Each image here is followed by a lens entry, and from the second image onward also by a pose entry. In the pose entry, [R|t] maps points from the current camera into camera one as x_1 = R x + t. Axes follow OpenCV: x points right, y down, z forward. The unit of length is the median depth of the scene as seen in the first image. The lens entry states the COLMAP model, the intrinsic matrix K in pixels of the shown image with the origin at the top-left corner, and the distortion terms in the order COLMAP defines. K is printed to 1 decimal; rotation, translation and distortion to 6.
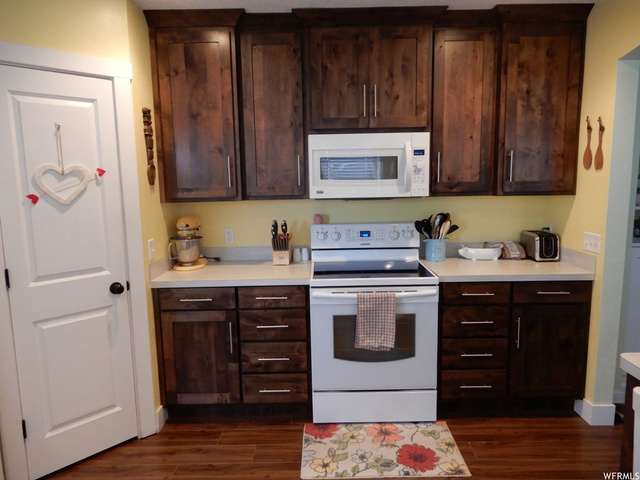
lens RADIAL K [[451.3, 0, 319.4], [0, 451.3, 235.6], [0, 0, 1]] dist [-0.004018, -0.001410]
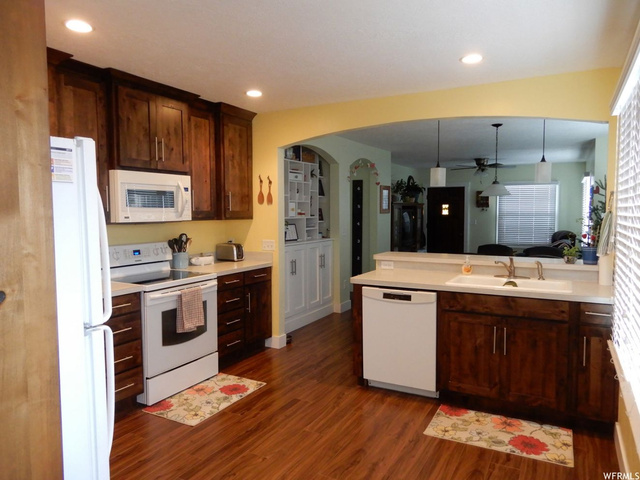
lens RADIAL K [[451.3, 0, 319.4], [0, 451.3, 235.6], [0, 0, 1]] dist [-0.004018, -0.001410]
pose [[0.480903, -0.034401, 0.876099, -0.829101], [0.111712, 0.993490, -0.022310, 0.038169], [-0.869628, 0.108600, 0.481615, -0.030729]]
